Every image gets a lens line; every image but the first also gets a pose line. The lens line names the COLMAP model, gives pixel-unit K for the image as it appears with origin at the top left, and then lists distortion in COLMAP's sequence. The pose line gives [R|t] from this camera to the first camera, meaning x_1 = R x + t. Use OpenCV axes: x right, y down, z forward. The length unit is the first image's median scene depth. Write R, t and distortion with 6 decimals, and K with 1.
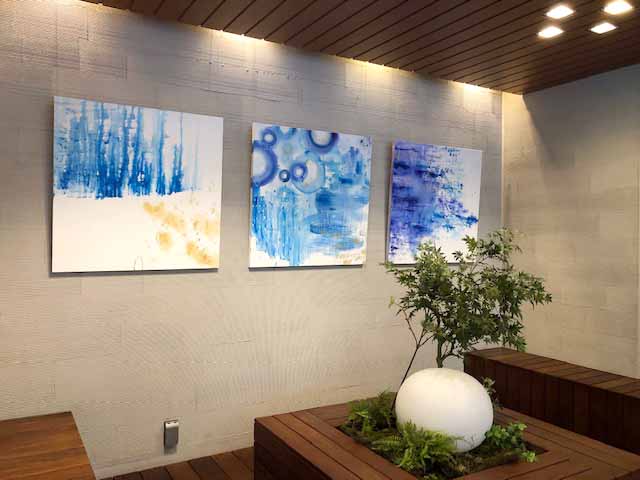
lens RADIAL K [[515.1, 0, 320.5], [0, 515.1, 235.3], [0, 0, 1]] dist [0.002514, -0.015708]
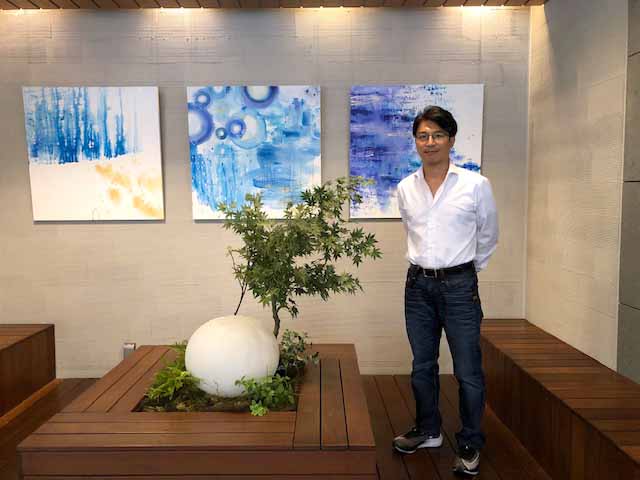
lens RADIAL K [[515.1, 0, 317.3], [0, 515.1, 239.7], [0, 0, 1]] dist [0.002514, -0.015708]
pose [[0.868913, 0.021118, -0.494514, 0.631909], [0.016233, 0.997336, 0.071113, 0.030716], [0.494698, -0.069818, 0.866256, 0.159553]]
